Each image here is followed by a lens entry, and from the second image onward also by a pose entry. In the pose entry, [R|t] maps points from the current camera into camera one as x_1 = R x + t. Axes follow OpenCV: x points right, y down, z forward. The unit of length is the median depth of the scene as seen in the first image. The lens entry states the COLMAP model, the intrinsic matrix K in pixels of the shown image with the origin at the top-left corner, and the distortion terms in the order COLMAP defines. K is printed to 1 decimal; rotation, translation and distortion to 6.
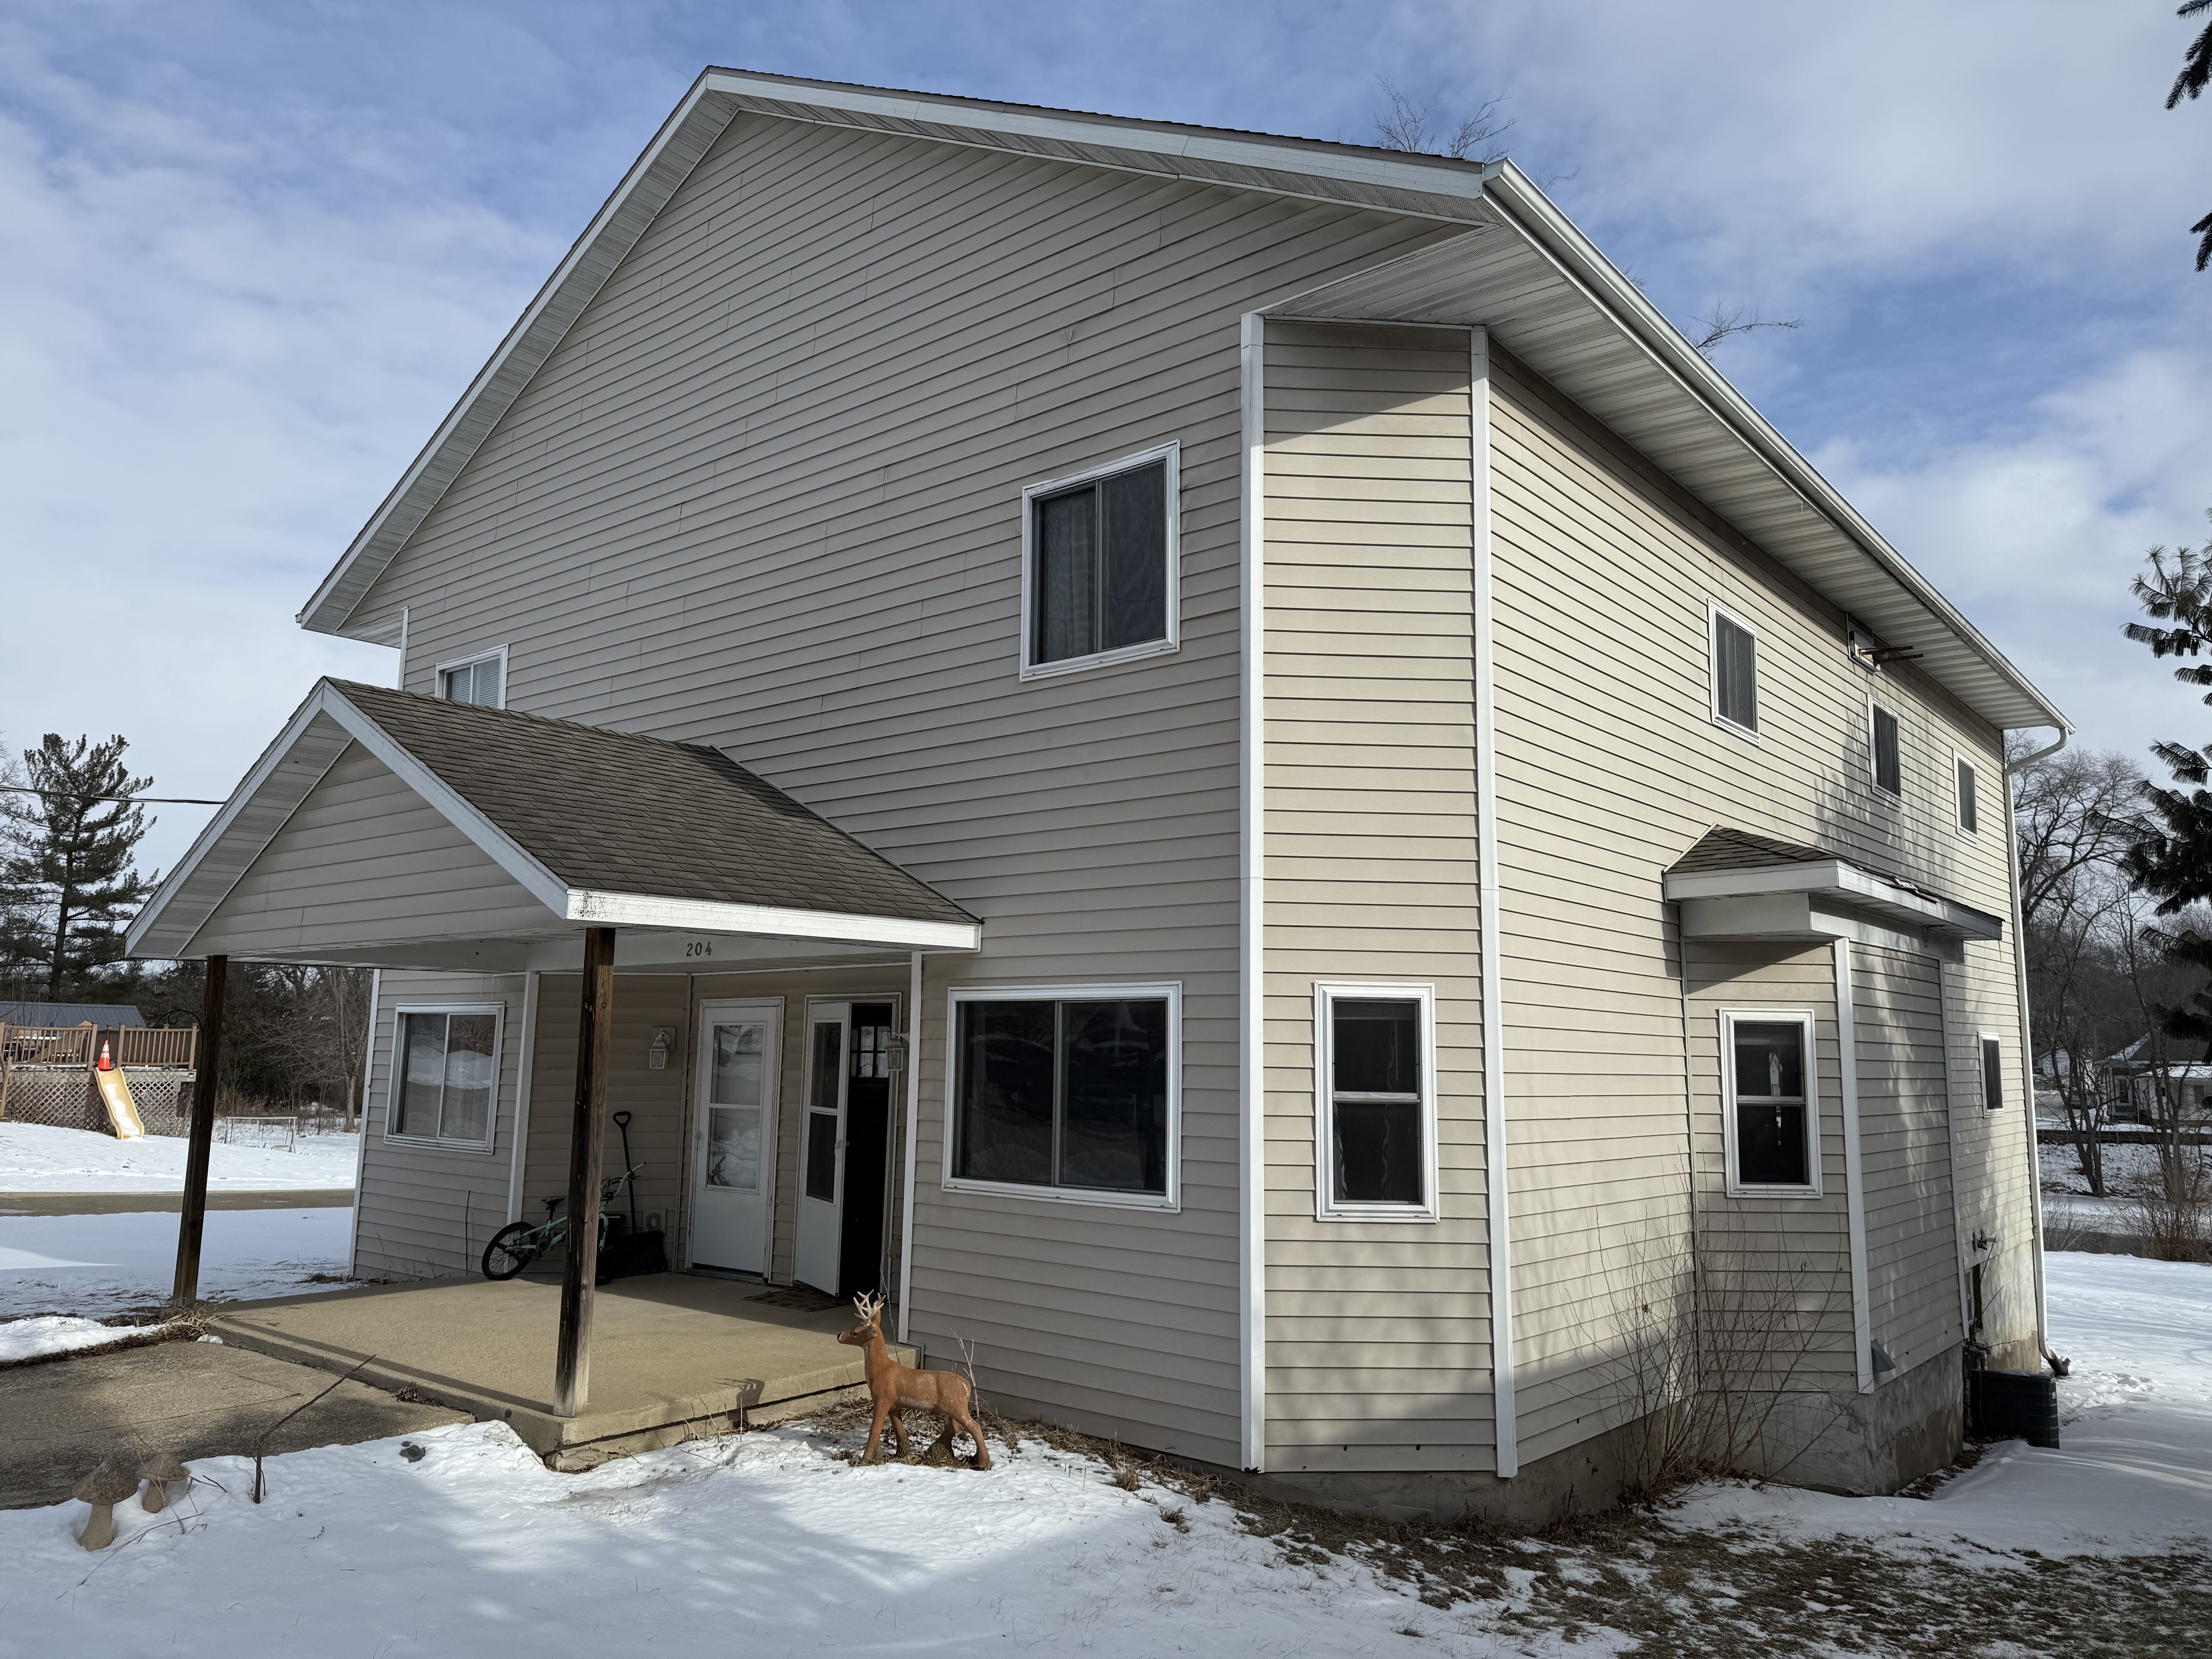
lens RADIAL K [[1538.3, 0, 1109.4], [0, 1538.3, 835.6], [0, 0, 1]] dist [0.073752, -0.076740]
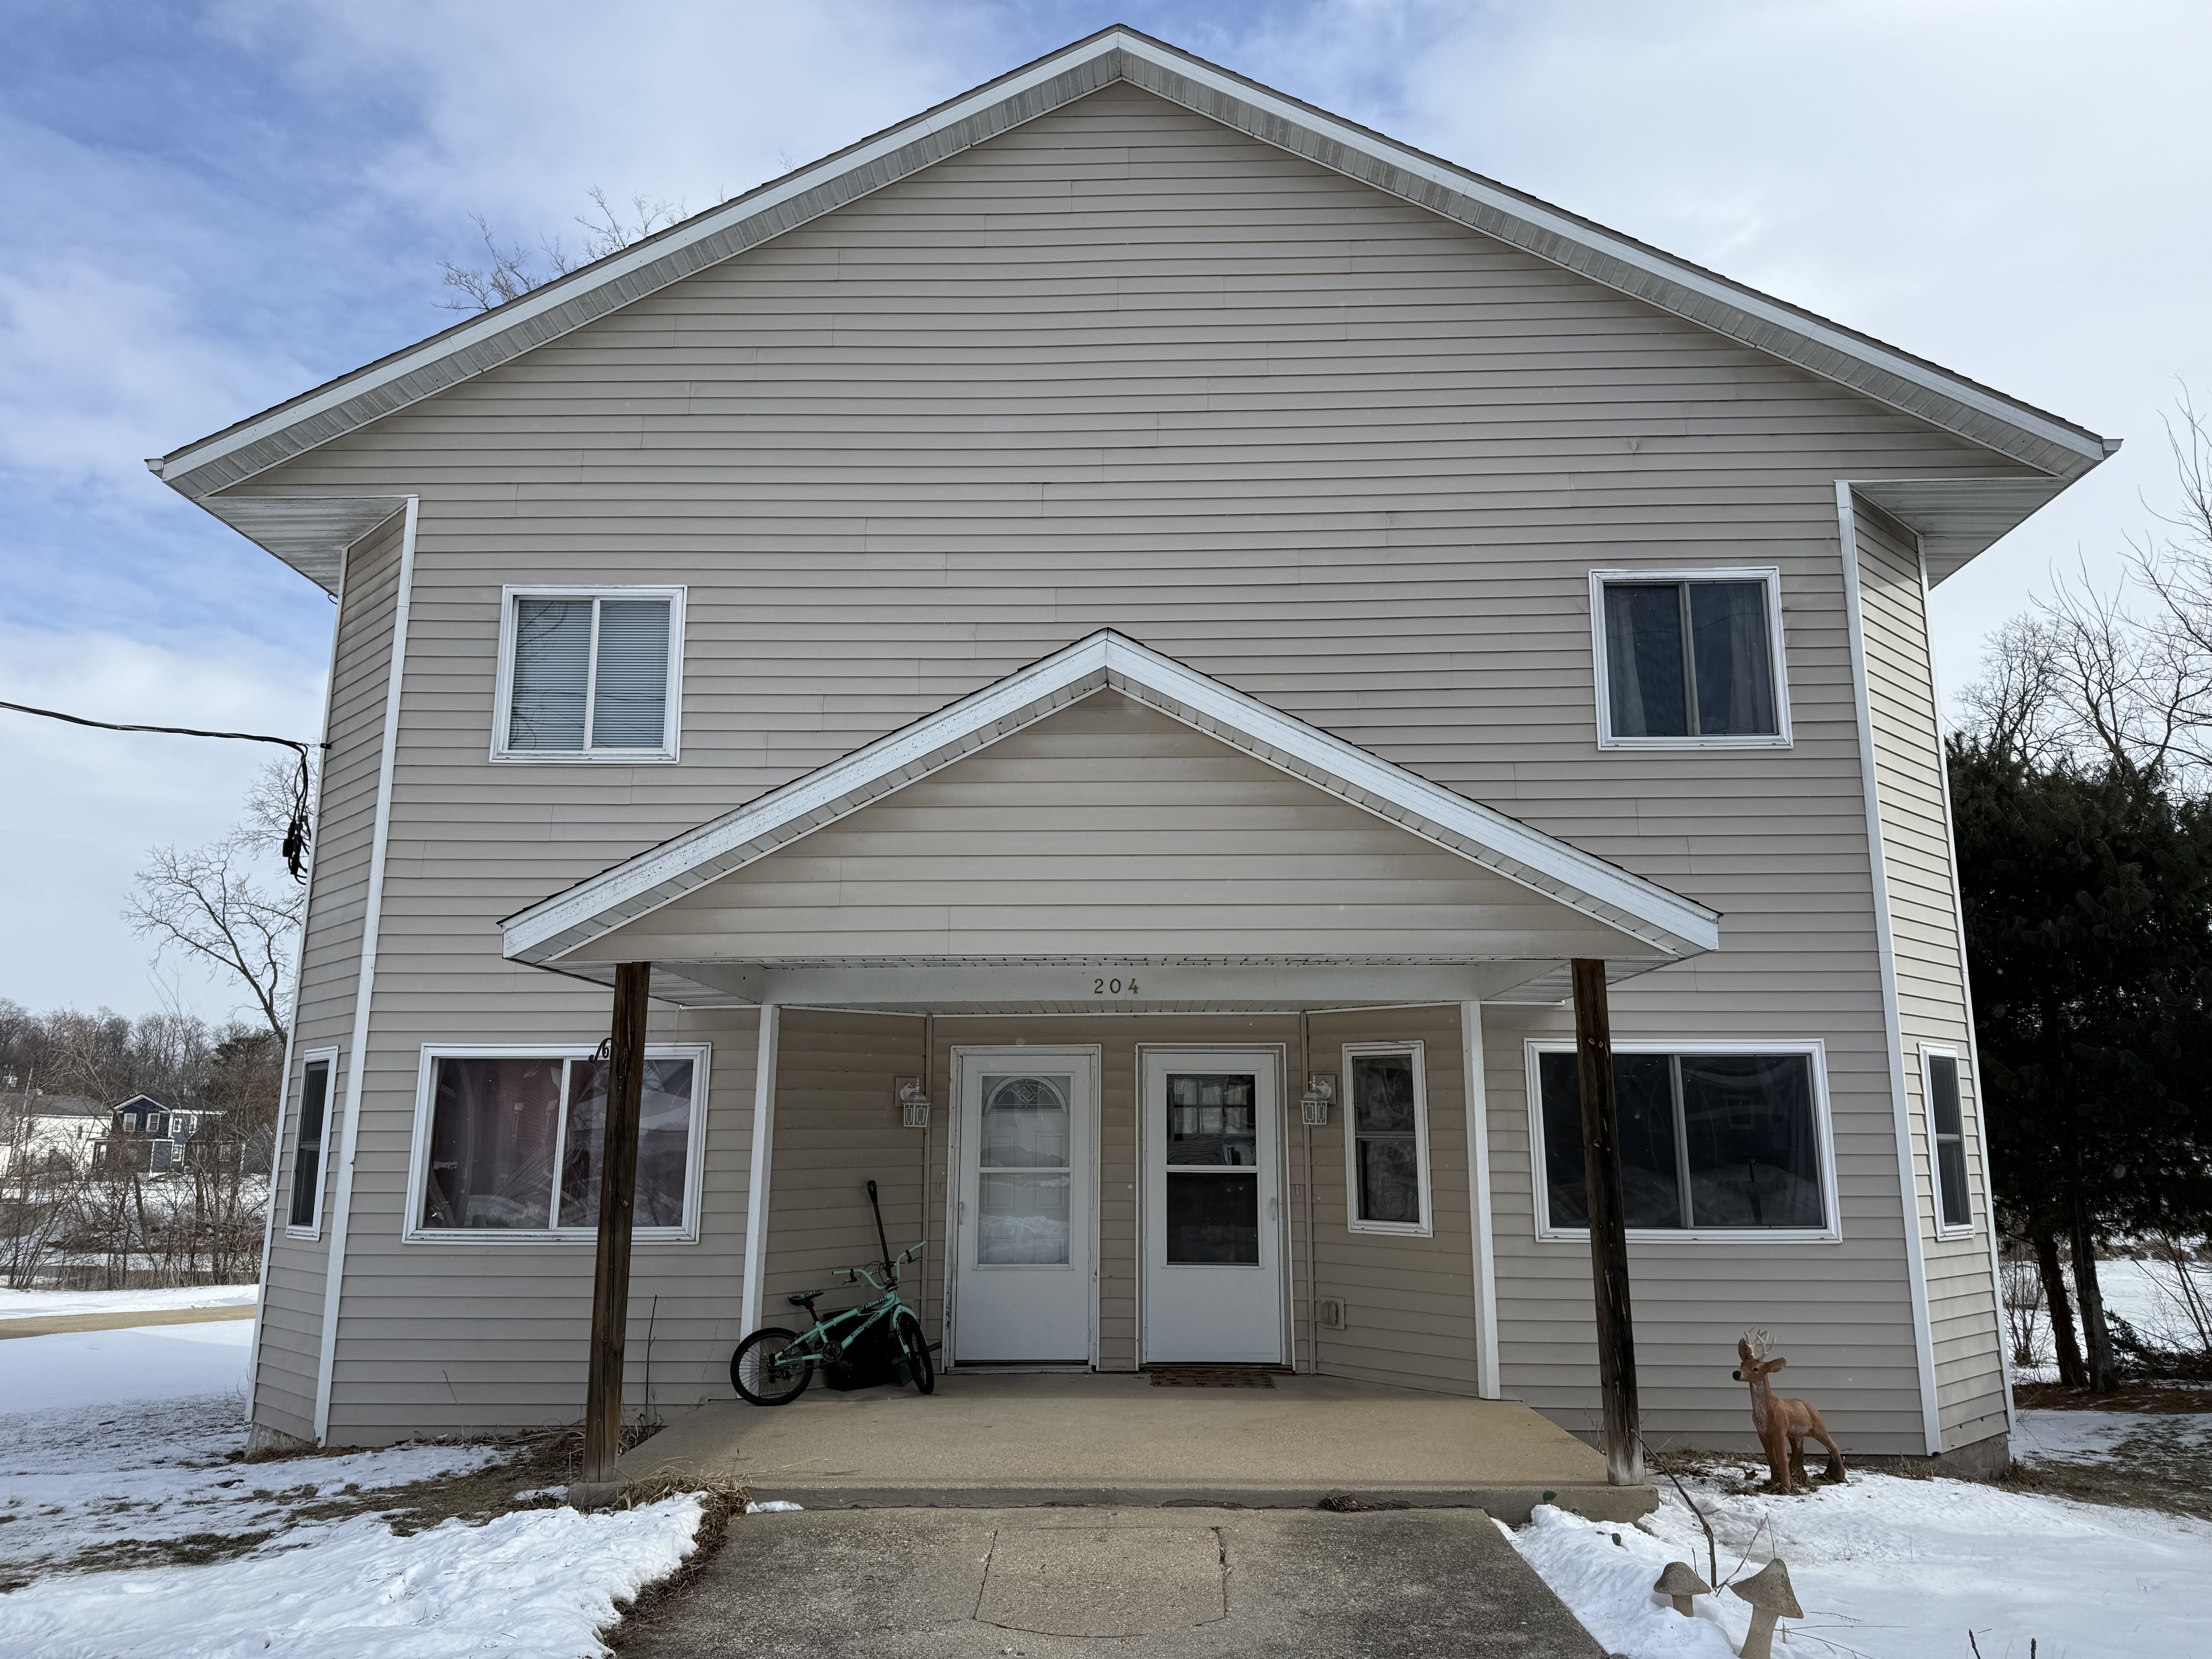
lens RADIAL K [[1538.3, 0, 1102.0], [0, 1538.3, 821.9], [0, 0, 1]] dist [0.073752, -0.076740]
pose [[0.791466, 0.107198, 0.601739, -0.955503], [-0.074053, 0.994065, -0.079688, 0.058879], [-0.606711, 0.018510, 0.794707, 0.355873]]
